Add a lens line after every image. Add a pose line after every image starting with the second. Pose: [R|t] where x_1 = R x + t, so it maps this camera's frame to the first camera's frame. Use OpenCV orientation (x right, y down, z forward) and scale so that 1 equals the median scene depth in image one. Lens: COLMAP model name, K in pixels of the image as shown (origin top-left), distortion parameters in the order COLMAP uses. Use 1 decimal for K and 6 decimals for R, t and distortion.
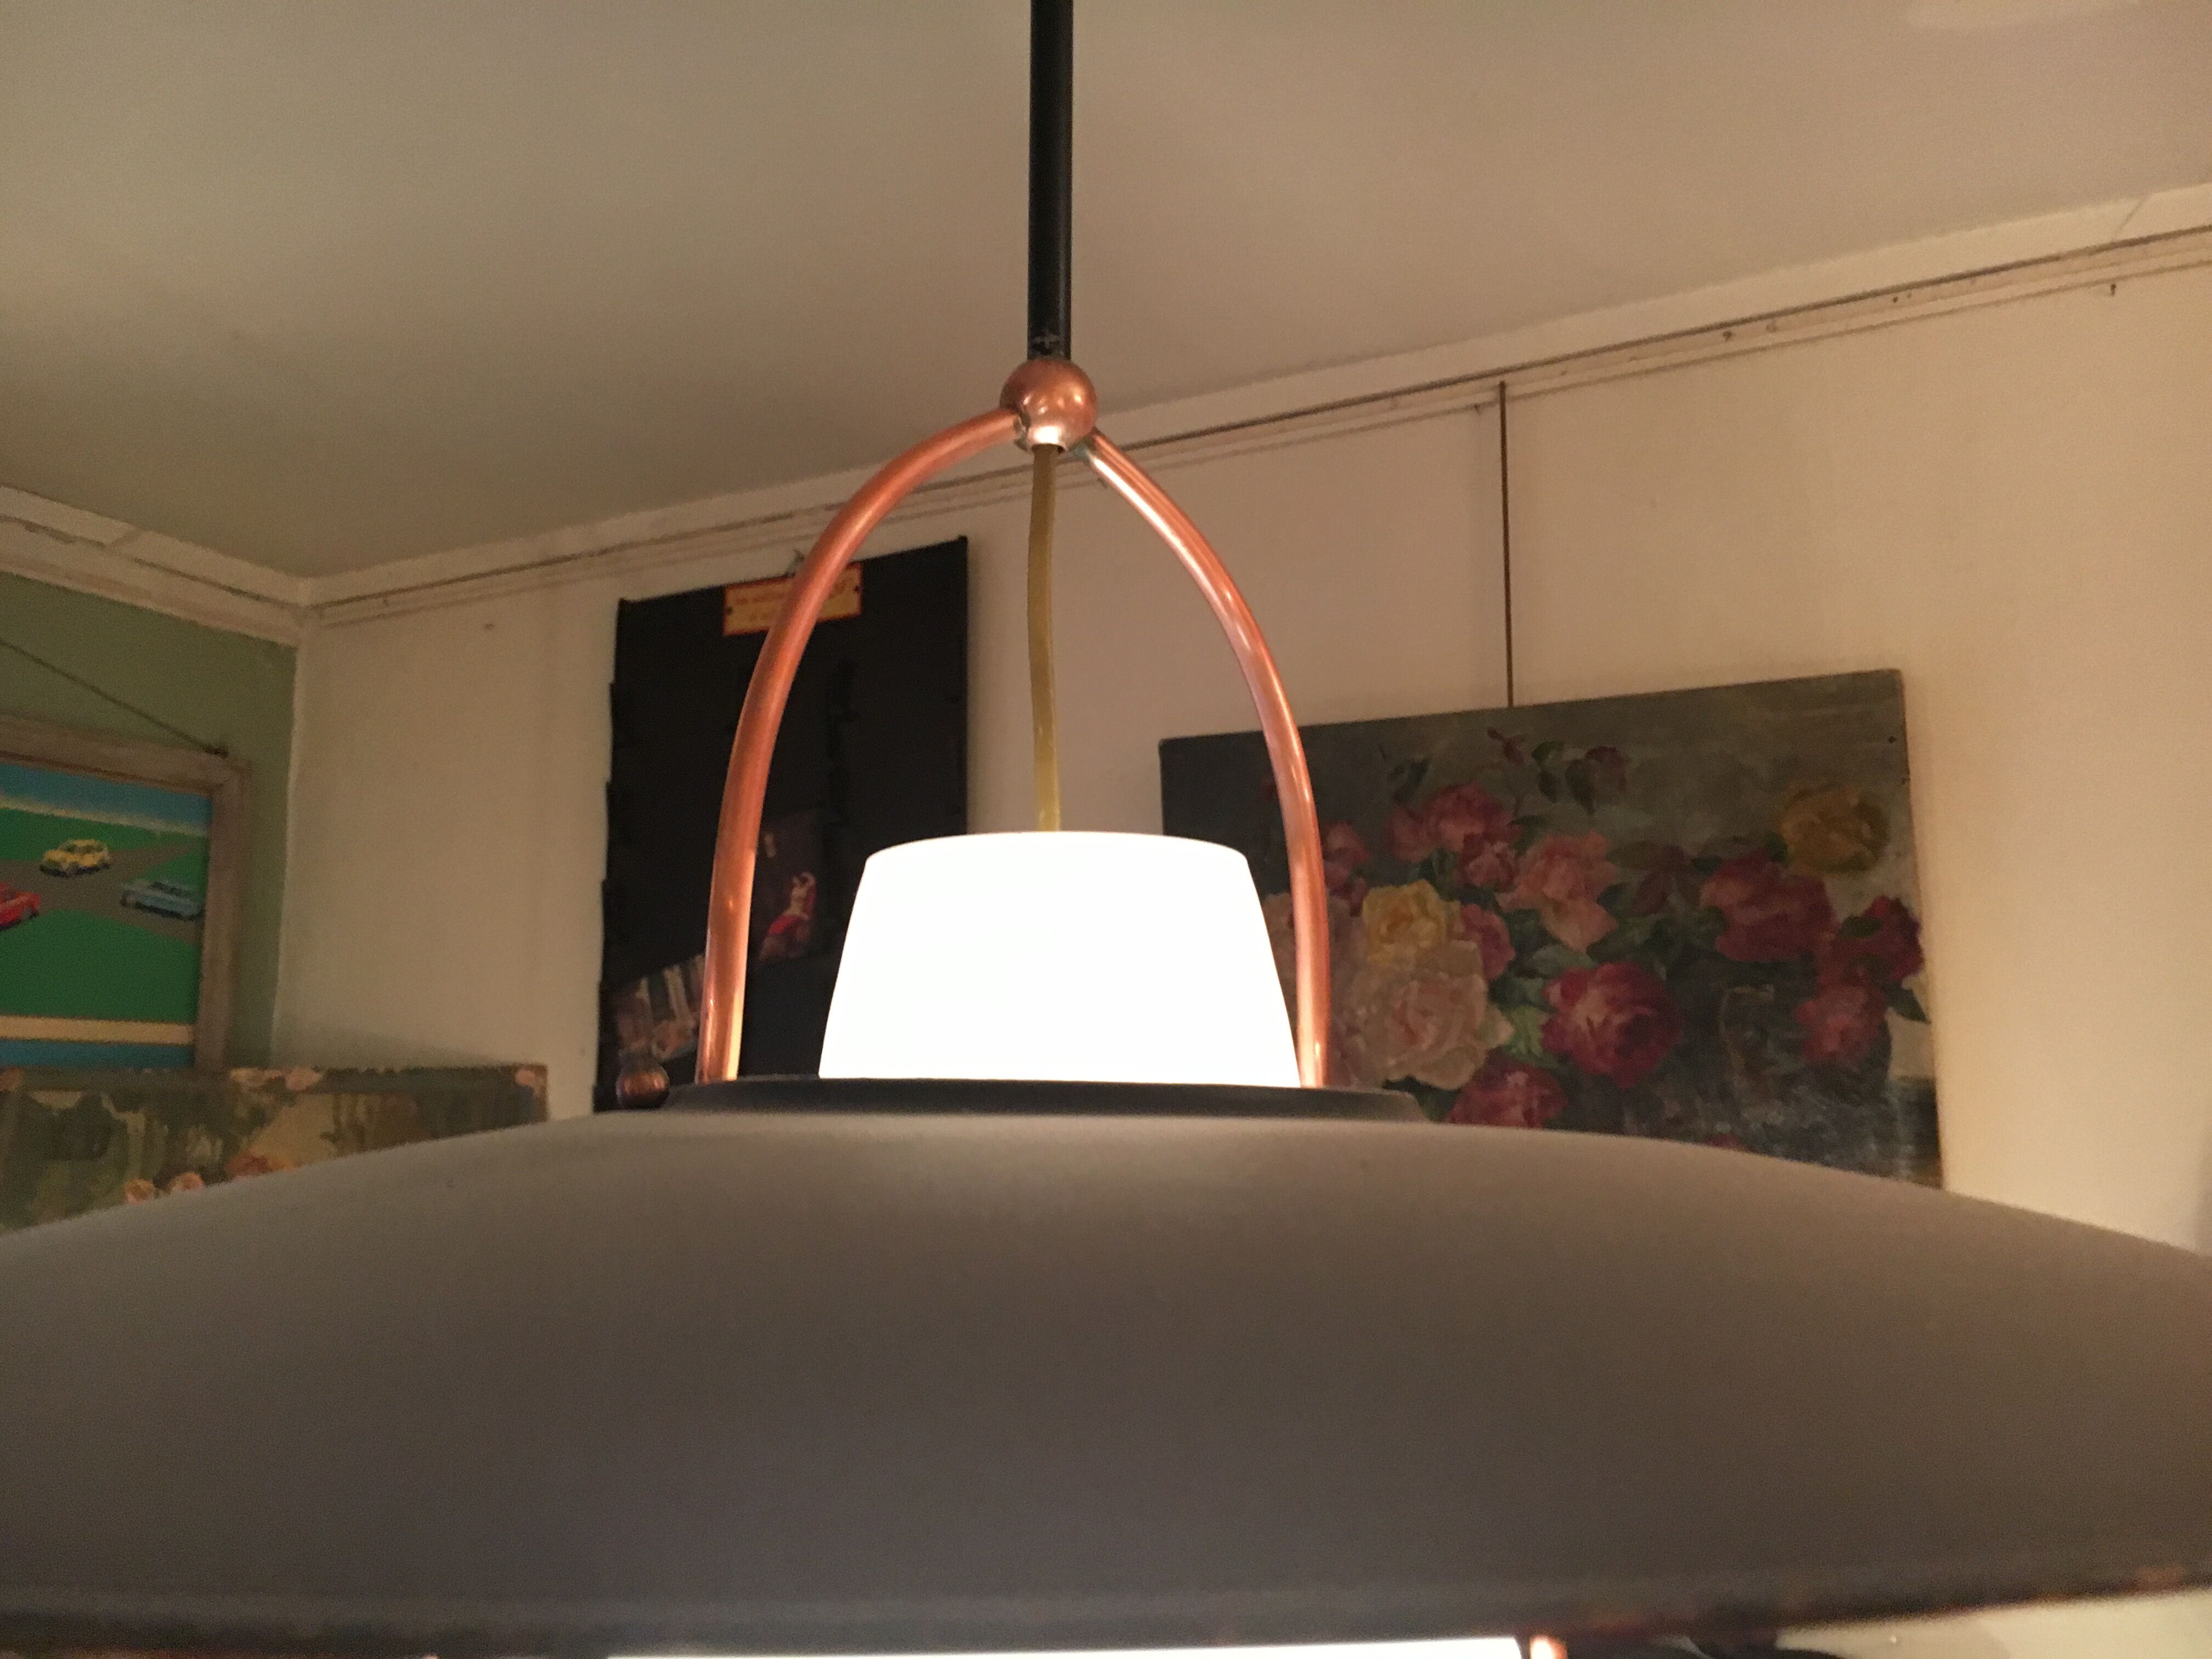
lens RADIAL K [[1863.3, 0, 1112.8], [0, 1863.3, 828.8], [0, 0, 1]] dist [0.072946, -0.105184]
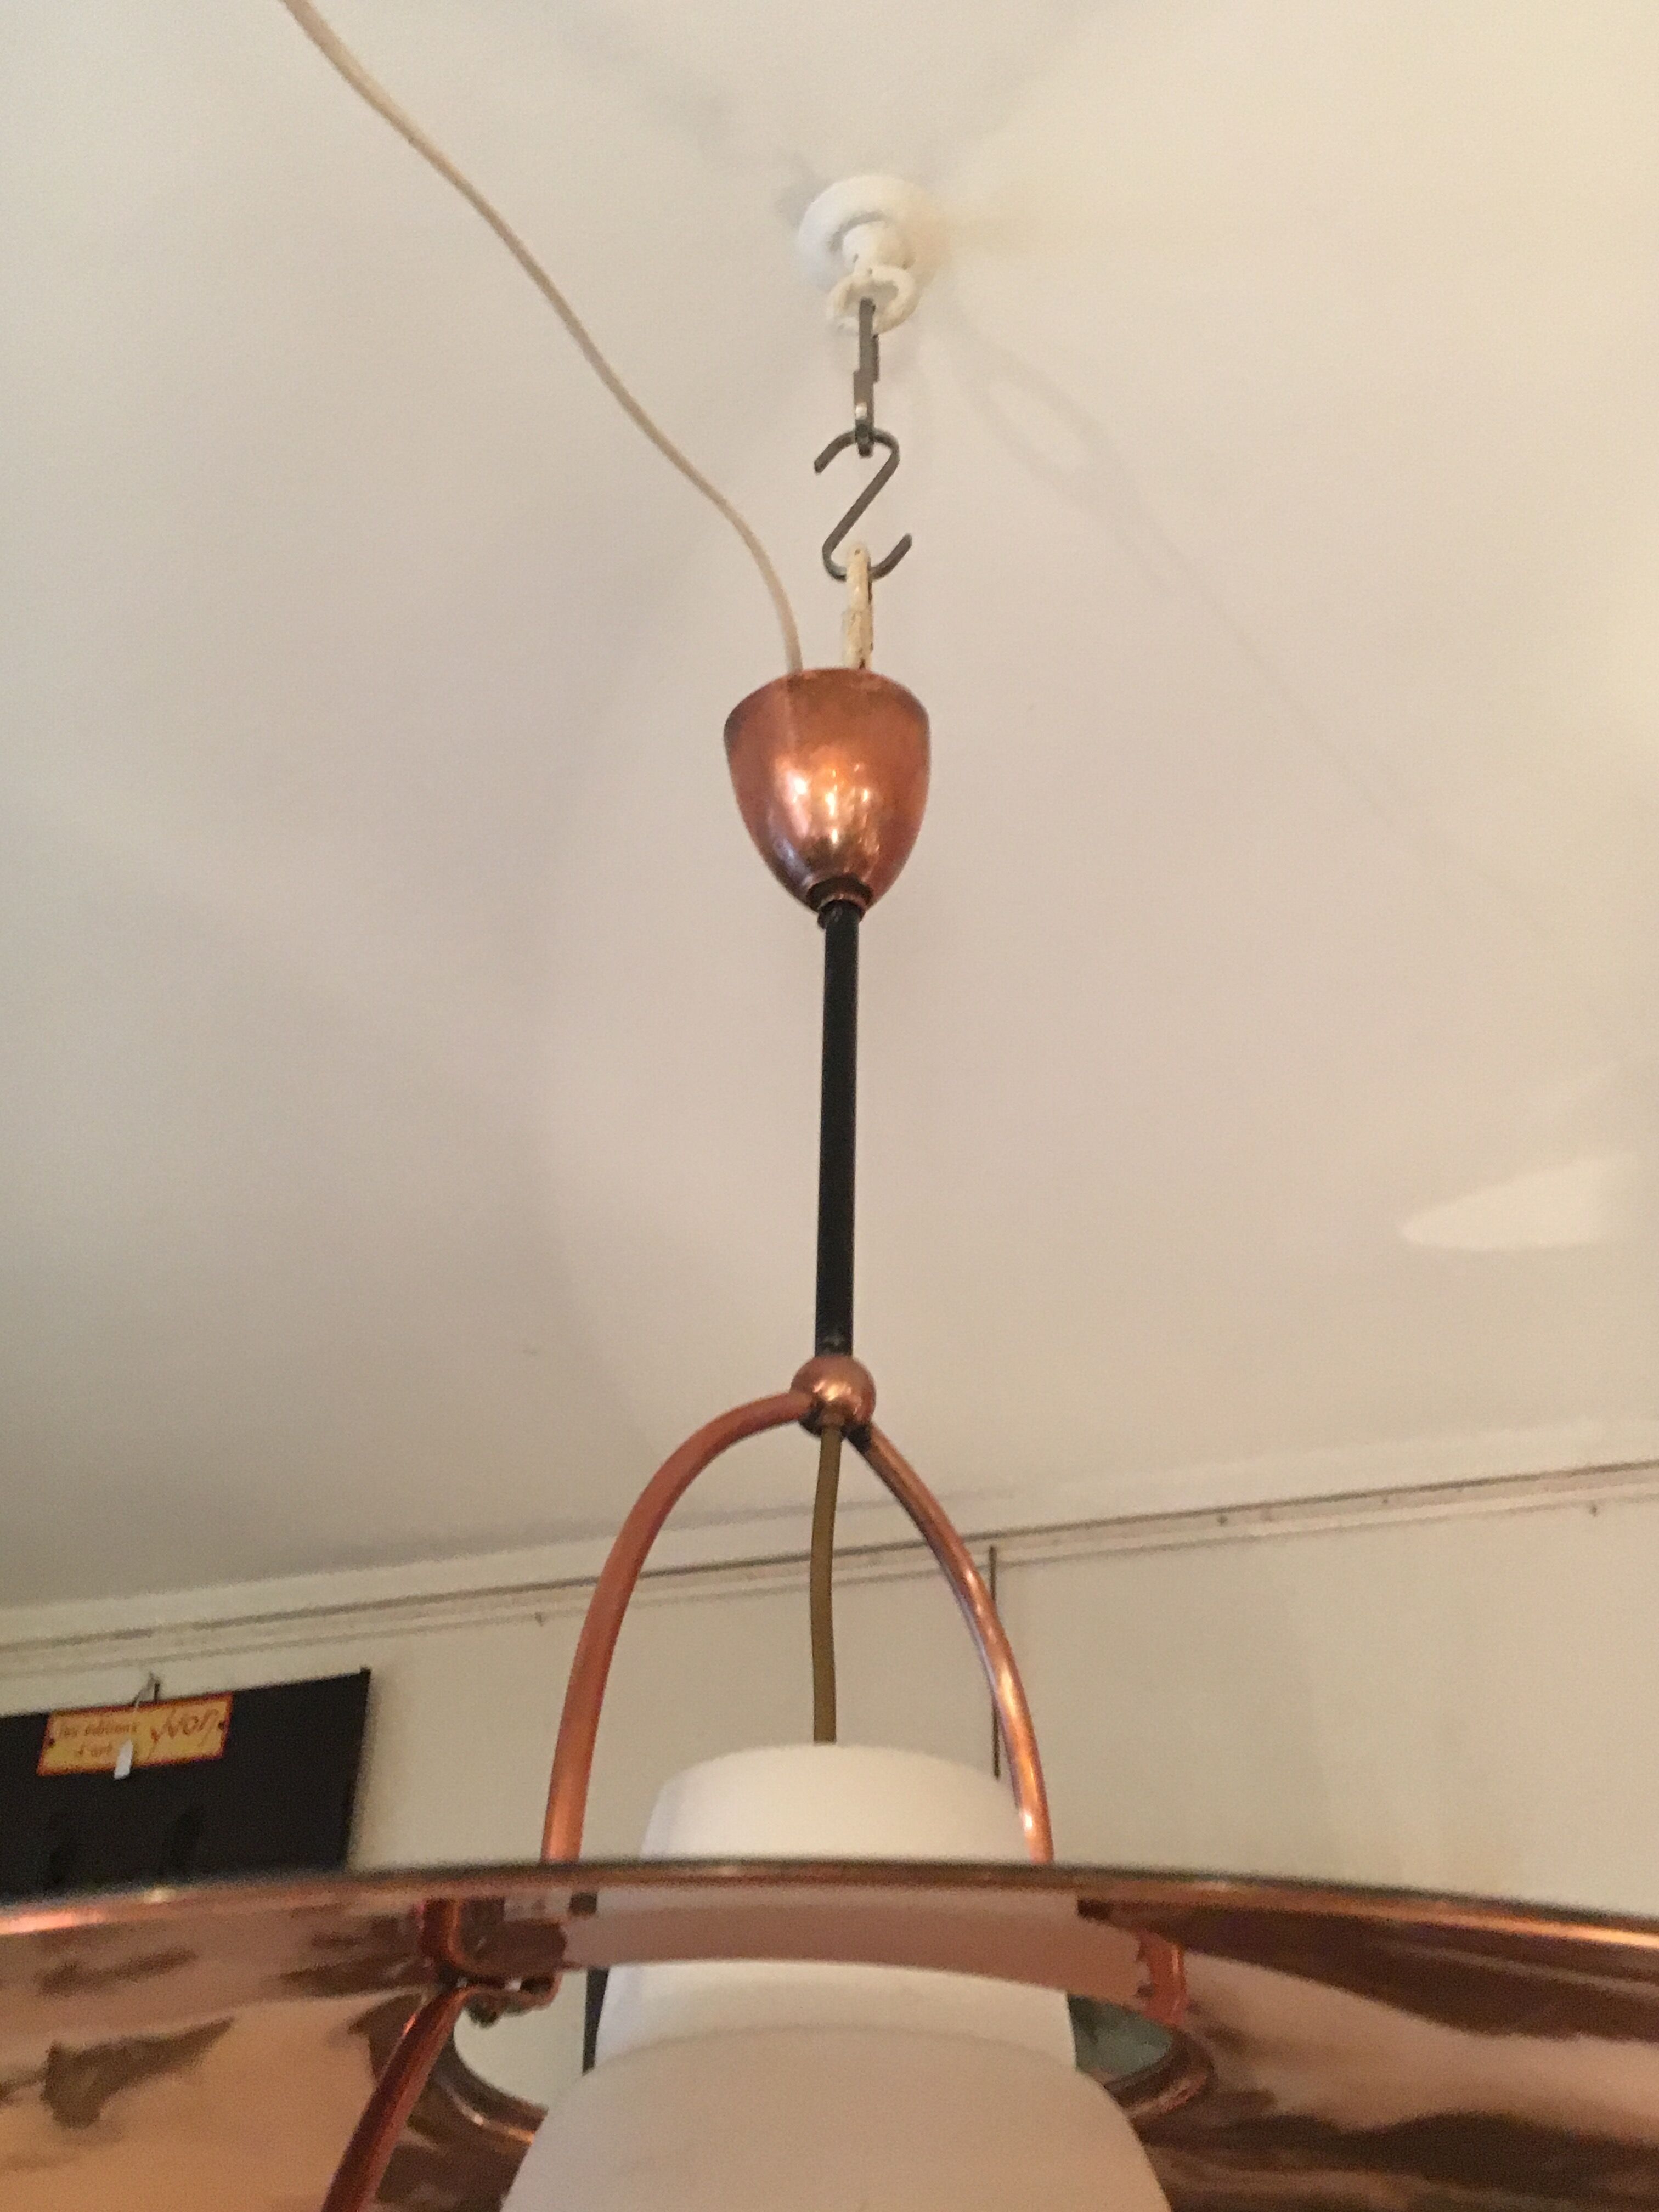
lens RADIAL K [[2253.2, 0, 829.5], [0, 2253.2, 1106.0], [0, 0, 1]] dist [0.032220, -0.000631]
pose [[0.980292, 0.127526, 0.150879, -0.075915], [-0.050567, 0.900270, -0.432384, 0.059845], [-0.190972, 0.416234, 0.888977, -0.085560]]
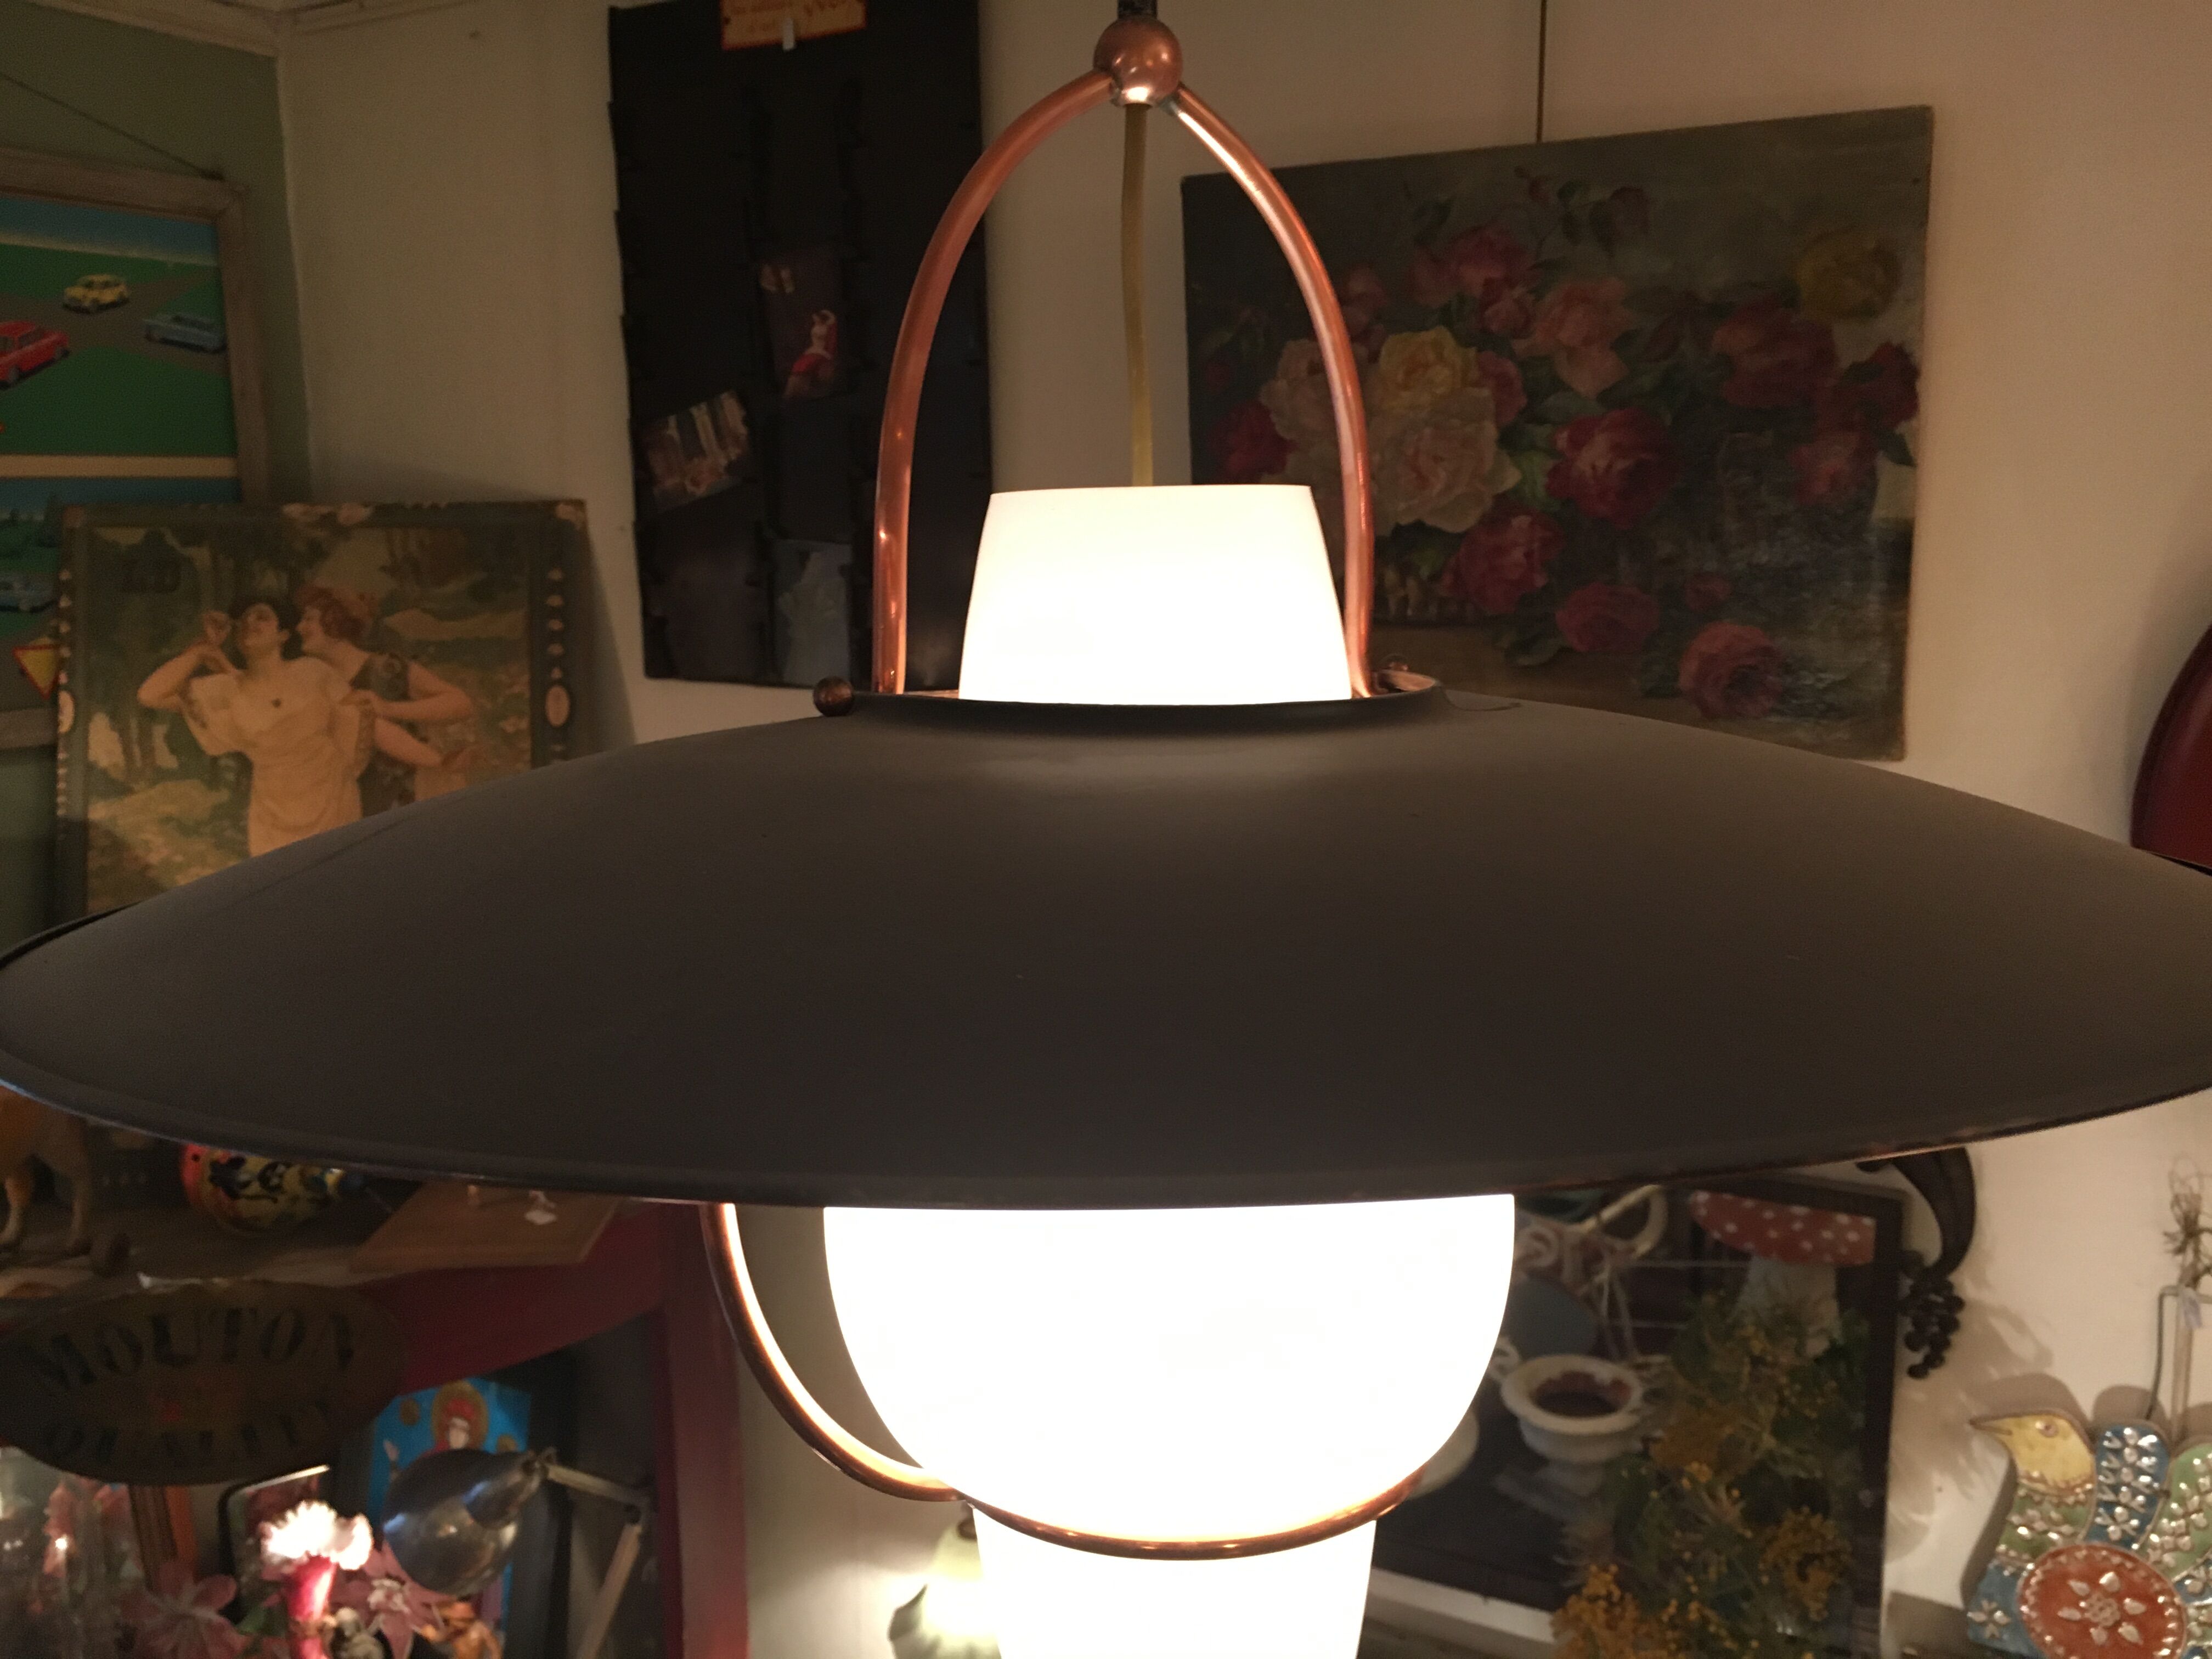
lens RADIAL K [[1863.5, 0, 1106.3], [0, 1863.5, 821.8], [0, 0, 1]] dist [0.062369, -0.100825]
pose [[0.999940, -0.010080, -0.004202, -0.014952], [0.010893, 0.948126, 0.317707, -0.043392], [0.000781, -0.317734, 0.948180, -0.054605]]
